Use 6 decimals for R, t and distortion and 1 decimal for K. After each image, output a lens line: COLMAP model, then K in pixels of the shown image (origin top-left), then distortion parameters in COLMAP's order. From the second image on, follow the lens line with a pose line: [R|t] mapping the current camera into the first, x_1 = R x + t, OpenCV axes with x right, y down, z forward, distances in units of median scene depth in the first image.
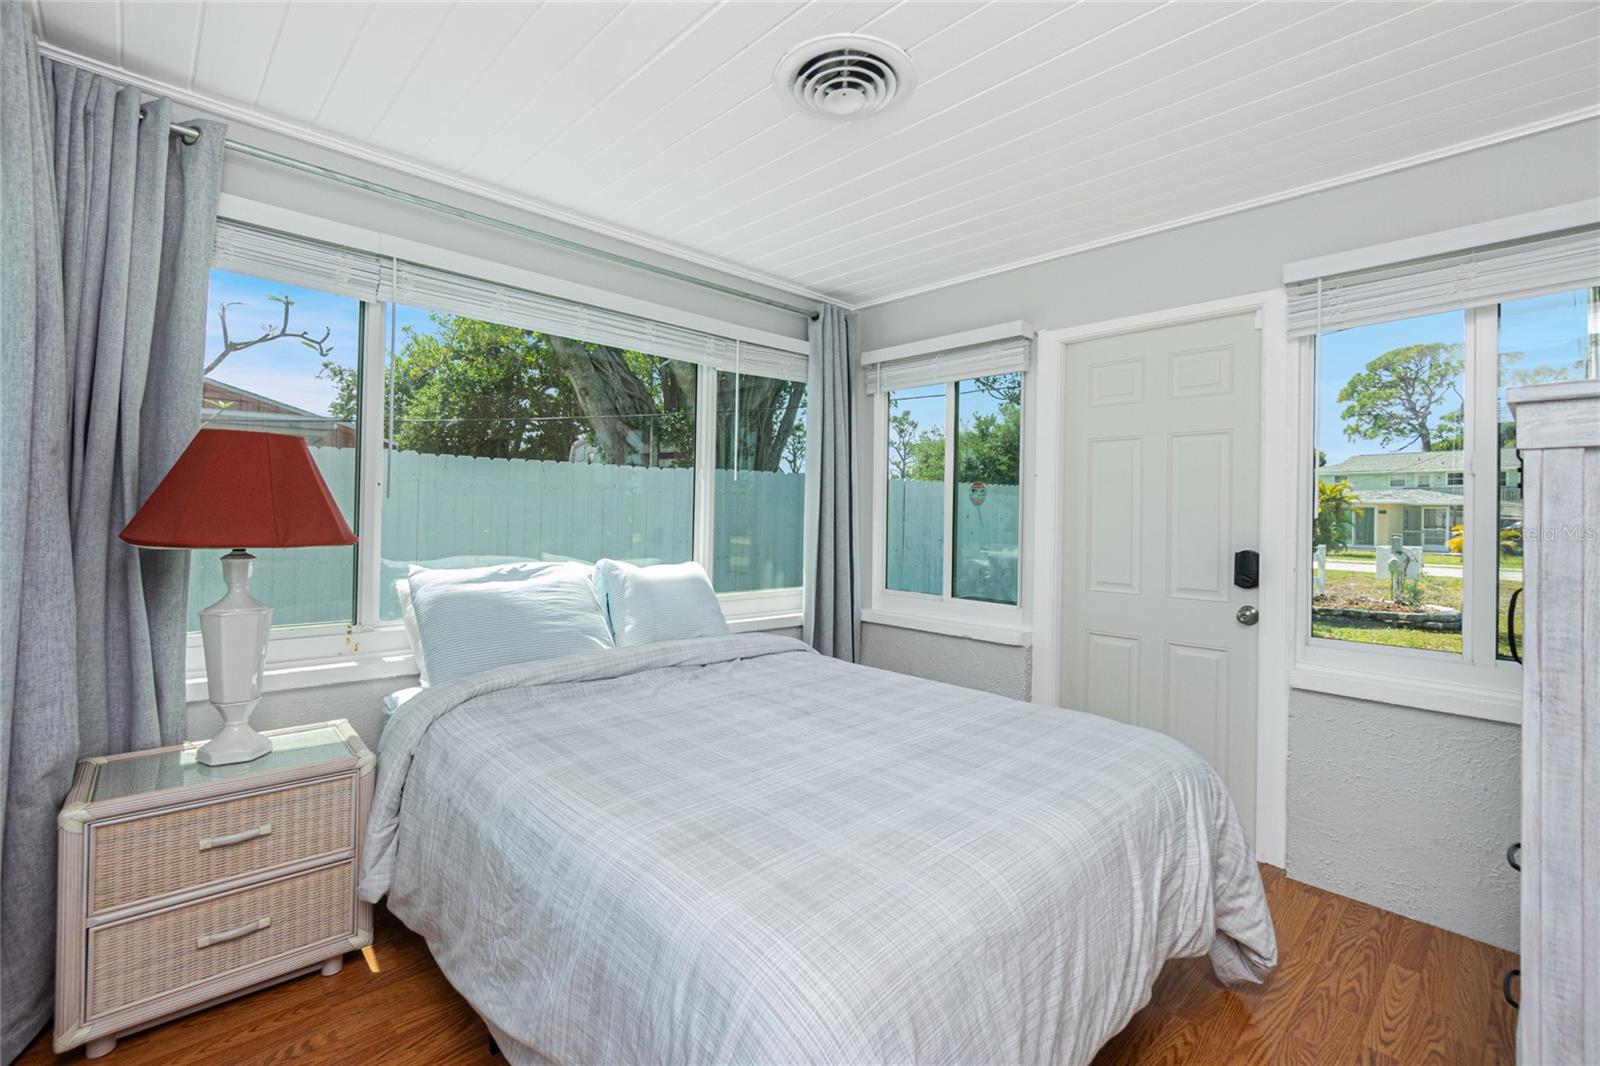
lens RADIAL K [[708.1, 0, 800.8], [0, 708.1, 522.5], [0, 0, 1]] dist [0.012906, 0.000958]
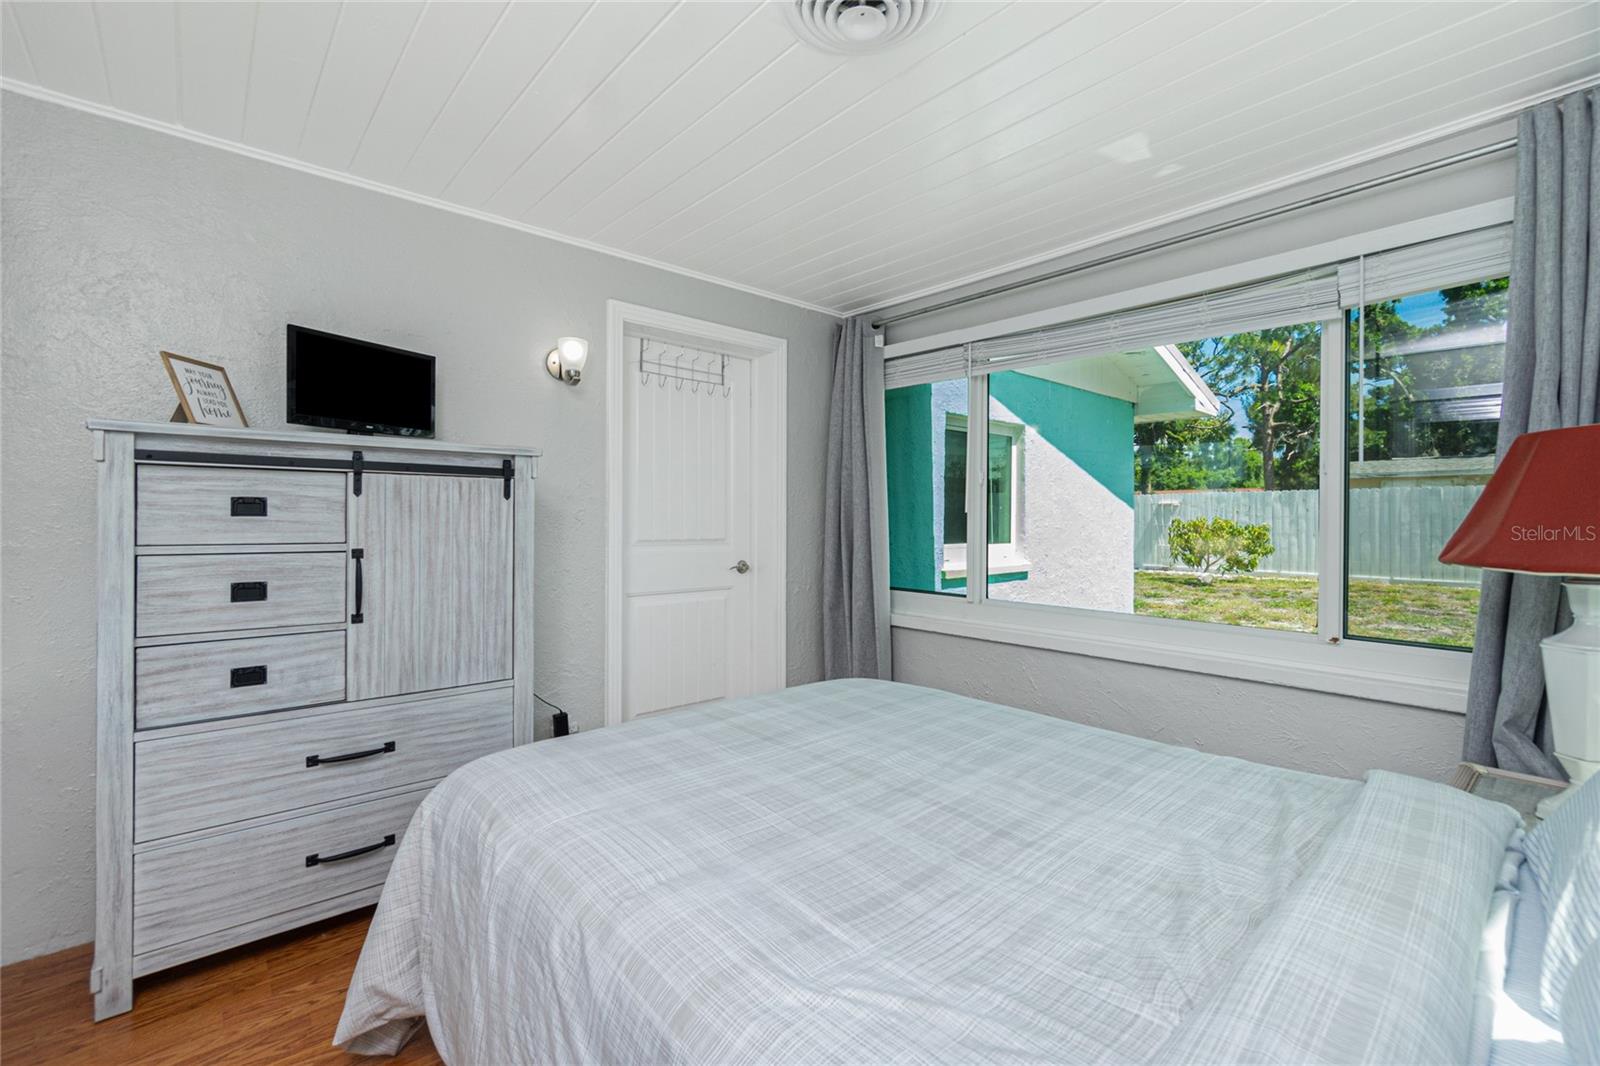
lens RADIAL K [[671.3, 0, 799.8], [0, 671.3, 525.1], [0, 0, 1]] dist [-0.000063, 0.000000]
pose [[-0.998977, -0.026208, 0.036863, 0.107215], [-0.026092, 0.999653, 0.003613, 0.001762], [-0.036945, 0.002647, -0.999314, 1.997793]]
